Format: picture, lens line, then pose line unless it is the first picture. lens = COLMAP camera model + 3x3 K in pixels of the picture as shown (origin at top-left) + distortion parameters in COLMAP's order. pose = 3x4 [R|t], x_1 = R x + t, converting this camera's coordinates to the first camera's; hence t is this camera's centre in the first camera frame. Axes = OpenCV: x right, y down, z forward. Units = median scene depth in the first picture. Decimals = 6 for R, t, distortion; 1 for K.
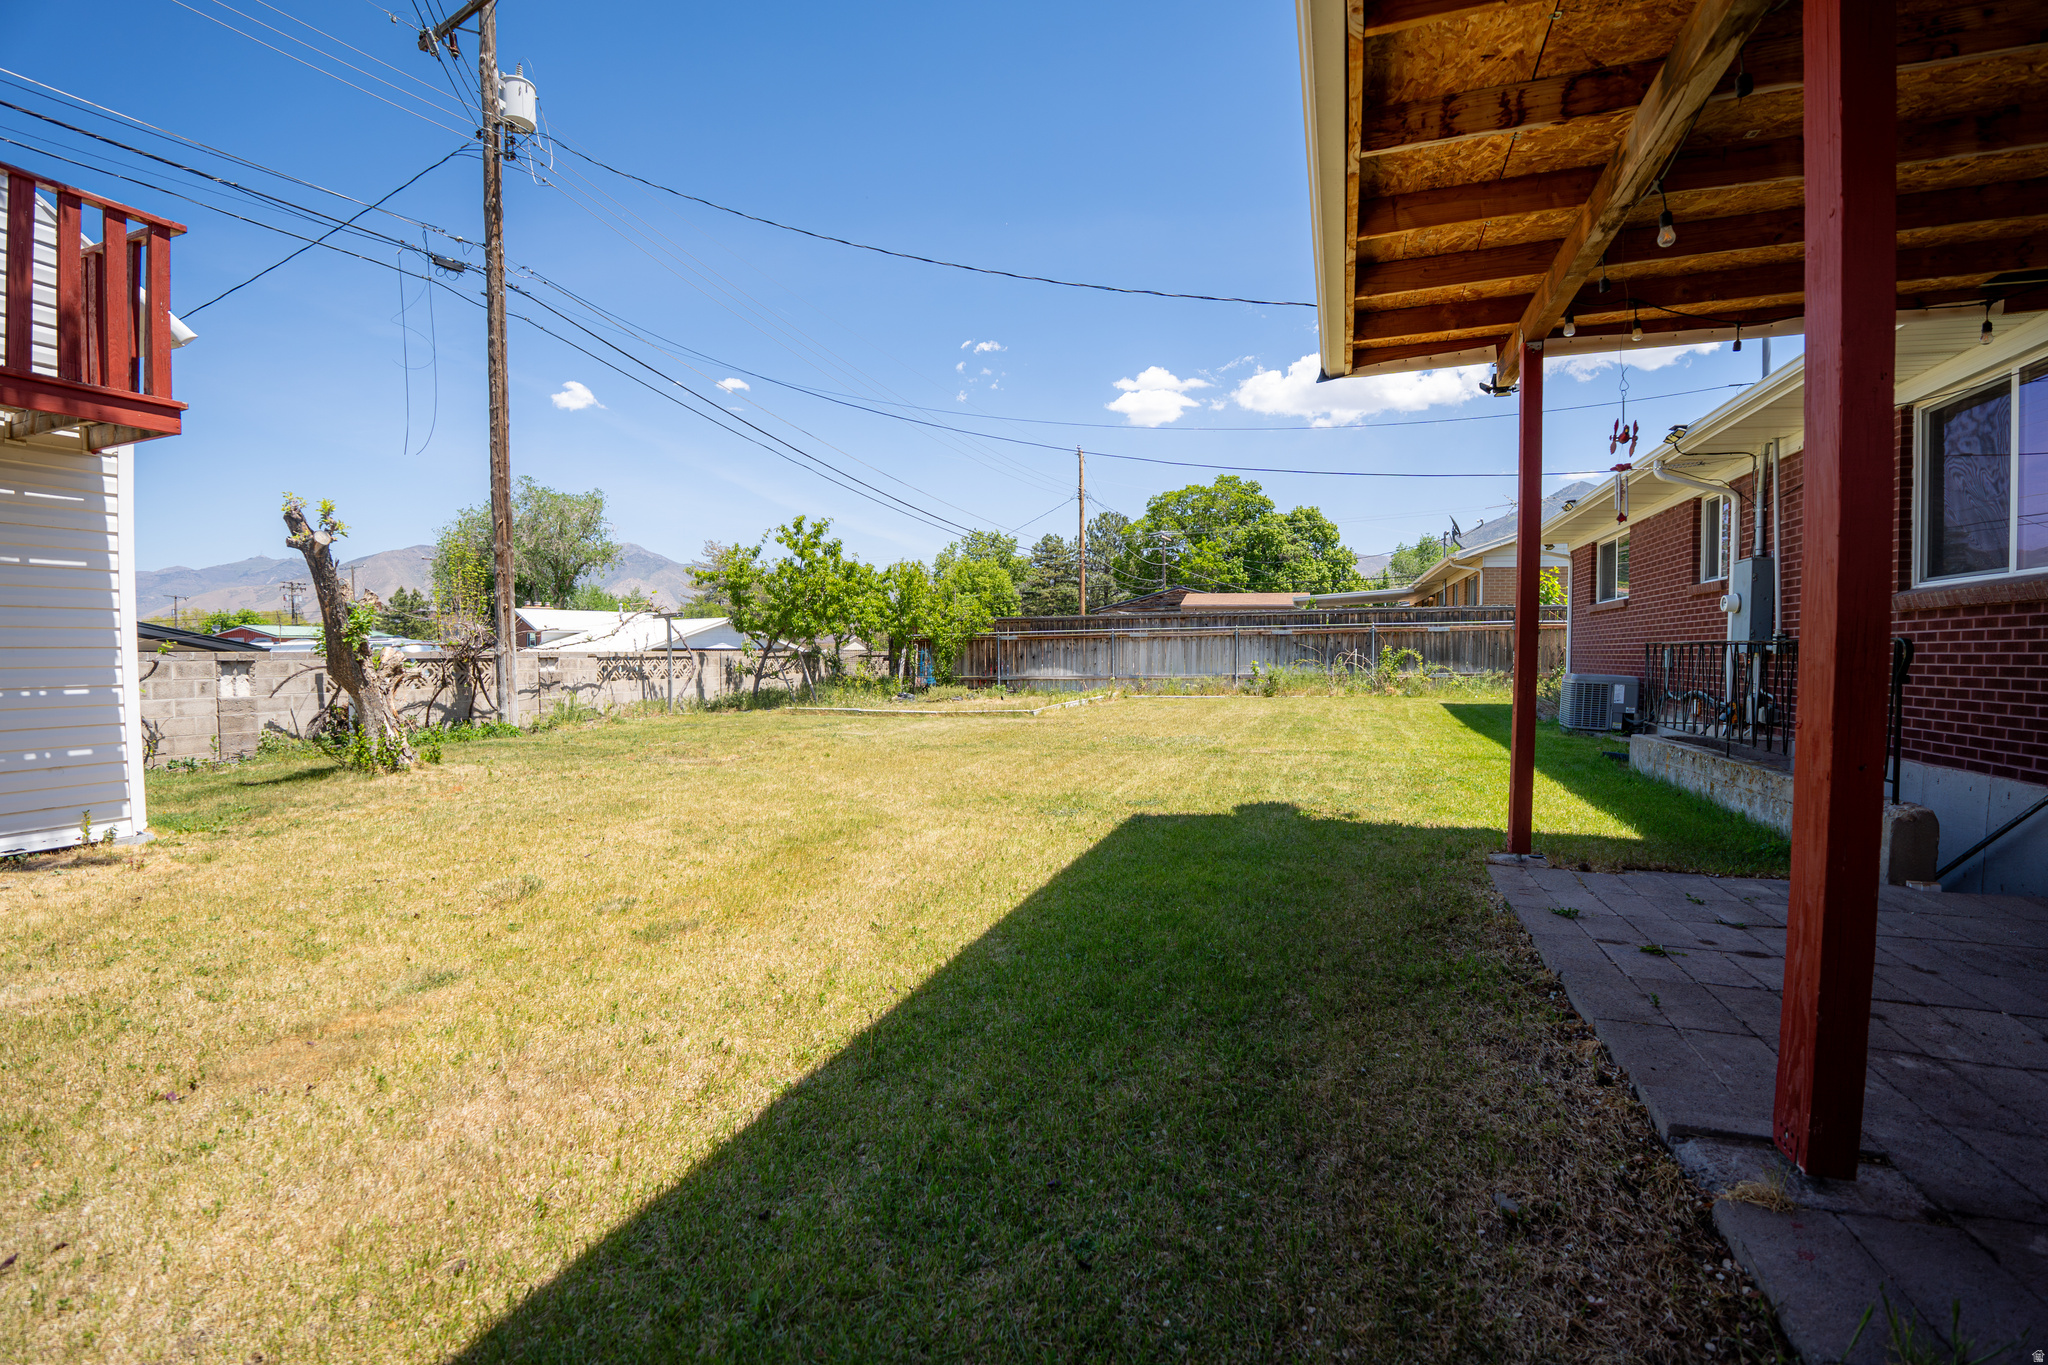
lens RADIAL K [[902.0, 0, 1024.6], [0, 902.0, 685.4], [0, 0, 1]] dist [-0.070046, 0.014321]
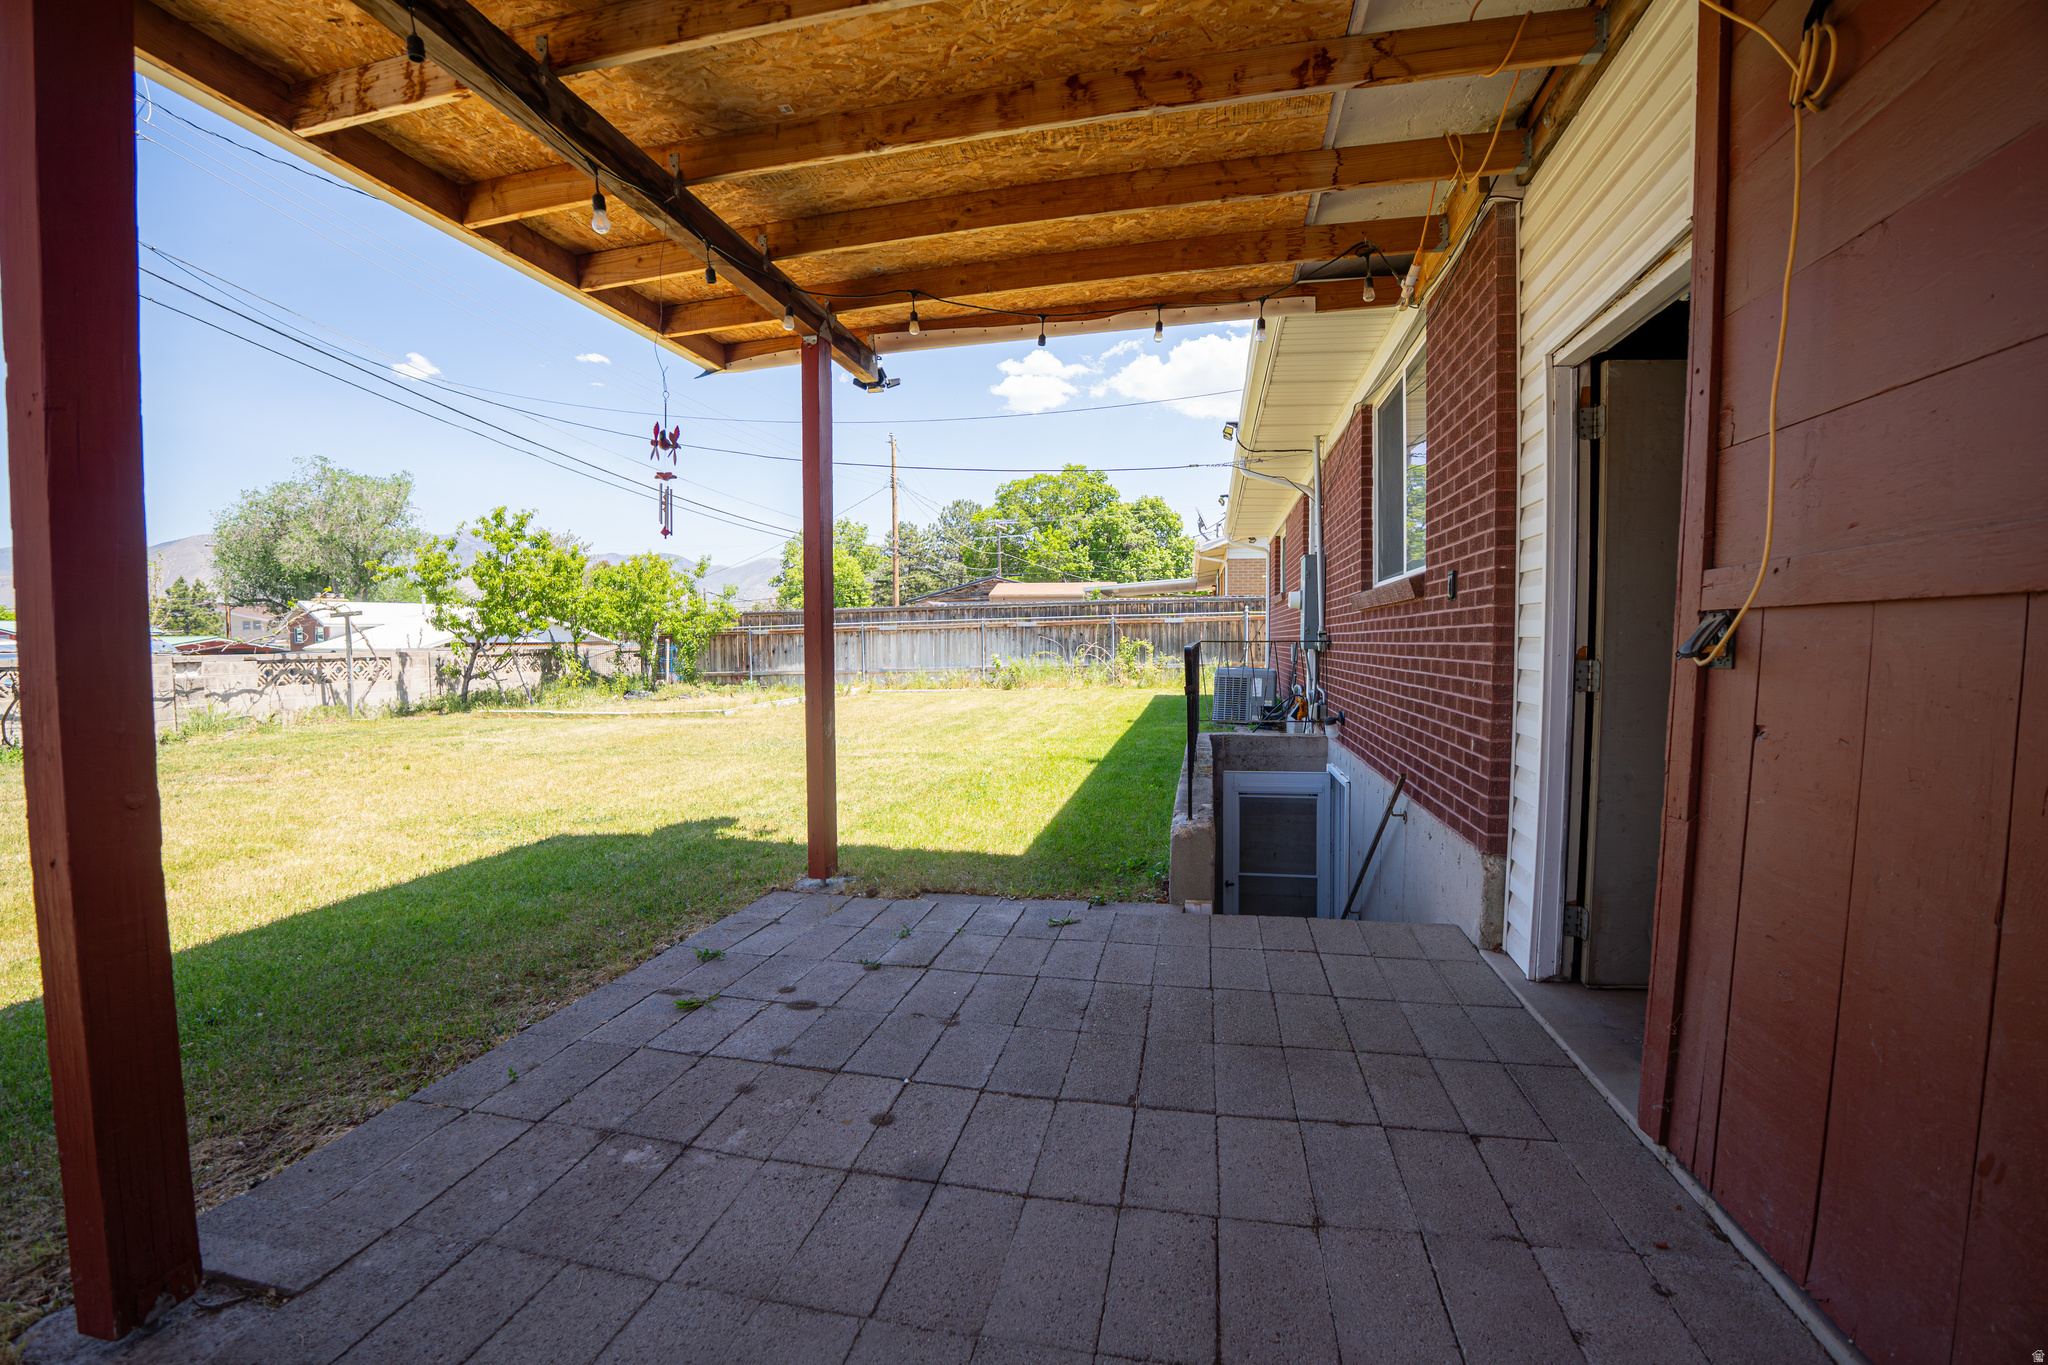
lens RADIAL K [[902.0, 0, 1024.6], [0, 902.0, 685.4], [0, 0, 1]] dist [-0.070046, 0.014321]
pose [[0.990360, -0.015817, 0.137609, 0.142121], [0.013913, 0.999794, 0.014792, -0.006098], [-0.137814, -0.012735, 0.990376, 0.003841]]
